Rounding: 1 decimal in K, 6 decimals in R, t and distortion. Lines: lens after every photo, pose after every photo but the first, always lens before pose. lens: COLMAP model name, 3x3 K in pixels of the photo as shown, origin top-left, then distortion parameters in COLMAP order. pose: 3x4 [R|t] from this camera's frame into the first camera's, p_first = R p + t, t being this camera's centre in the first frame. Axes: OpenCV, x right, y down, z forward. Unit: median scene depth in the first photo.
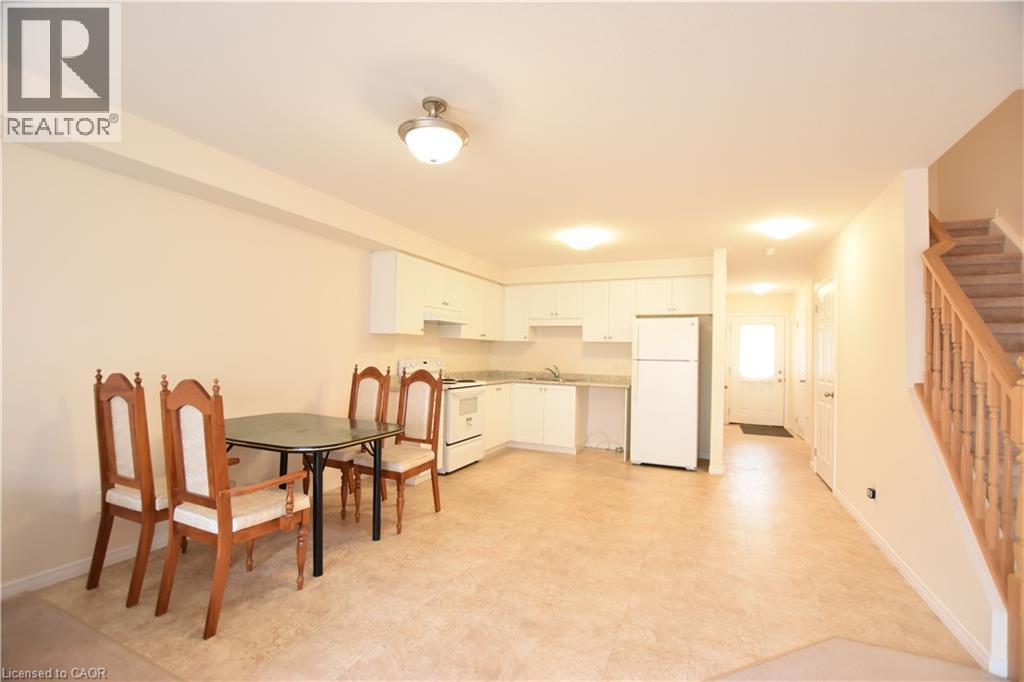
lens RADIAL K [[452.9, 0, 513.9], [0, 452.9, 344.0], [0, 0, 1]] dist [-0.030138, 0.003135]
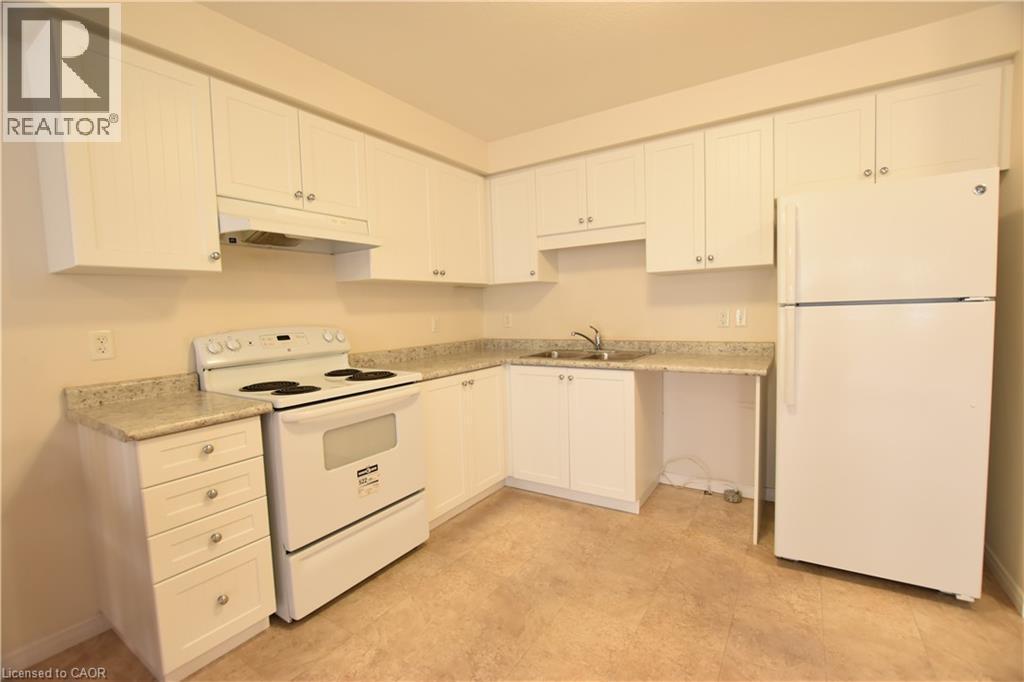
lens RADIAL K [[452.9, 0, 513.9], [0, 452.9, 344.0], [0, 0, 1]] dist [-0.030138, 0.003135]
pose [[0.987279, -0.042460, -0.153224, 0.207731], [0.056973, 0.994165, 0.091602, 0.042921], [0.148441, -0.099166, 0.983937, 1.276010]]
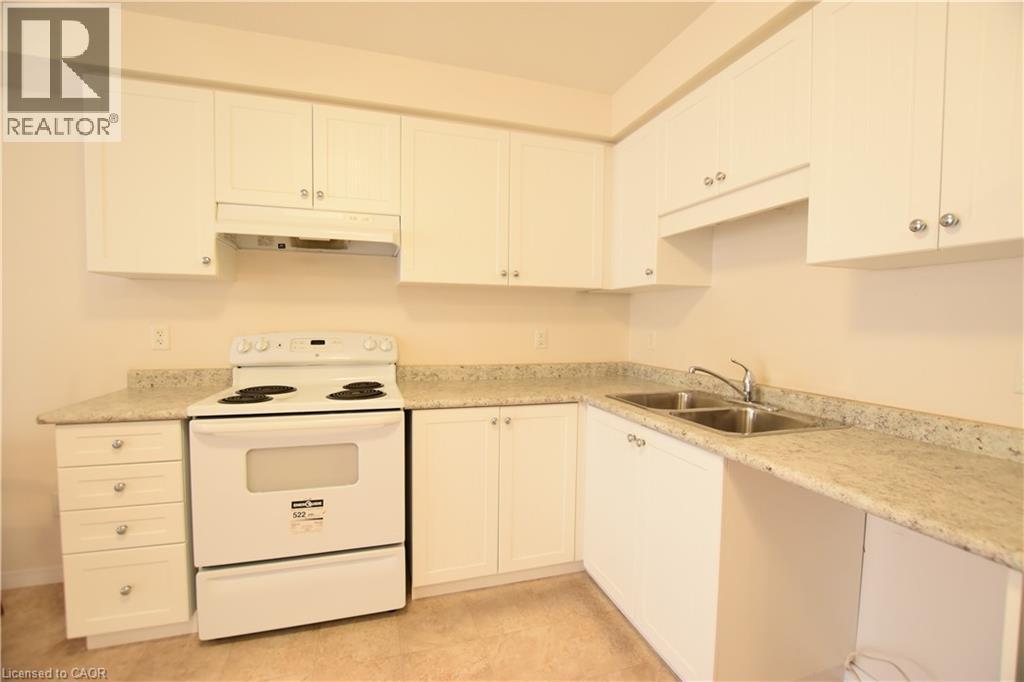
lens RADIAL K [[452.9, 0, 513.9], [0, 452.9, 344.0], [0, 0, 1]] dist [-0.030138, 0.003135]
pose [[0.669218, 0.024060, -0.742677, 0.549395], [0.017118, 0.998711, 0.047780, 0.054963], [0.742869, -0.044689, 0.667944, 1.819164]]
